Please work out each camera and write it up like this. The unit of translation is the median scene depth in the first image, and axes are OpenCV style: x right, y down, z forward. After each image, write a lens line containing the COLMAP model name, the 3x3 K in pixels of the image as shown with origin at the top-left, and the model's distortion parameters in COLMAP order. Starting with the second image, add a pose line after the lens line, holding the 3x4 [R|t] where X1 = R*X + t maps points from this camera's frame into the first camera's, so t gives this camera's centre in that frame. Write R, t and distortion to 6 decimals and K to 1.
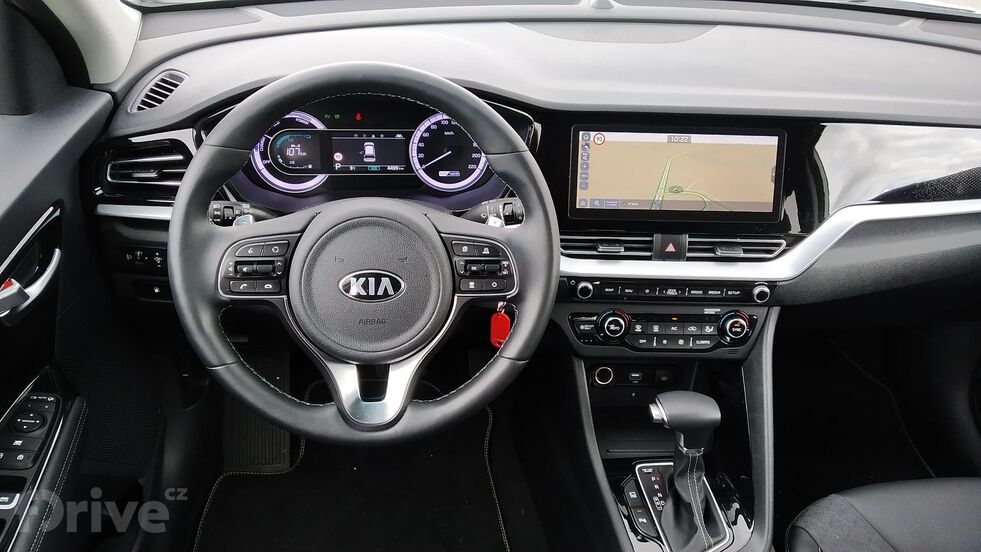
lens RADIAL K [[742.2, 0, 494.2], [0, 742.2, 277.9], [0, 0, 1]] dist [-0.012812, -0.017037]
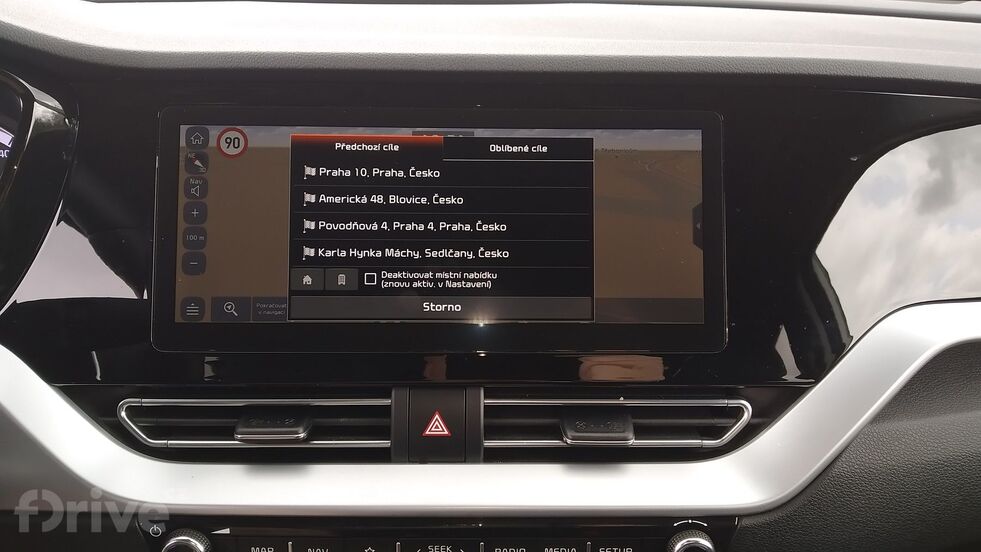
lens RADIAL K [[742.2, 0, 489.3], [0, 742.2, 275.4], [0, 0, 1]] dist [-0.012812, -0.017037]
pose [[0.999573, -0.020215, -0.021120, 0.268769], [0.014936, 0.974137, -0.225463, -0.029628], [0.025132, 0.225051, 0.974023, 0.612400]]
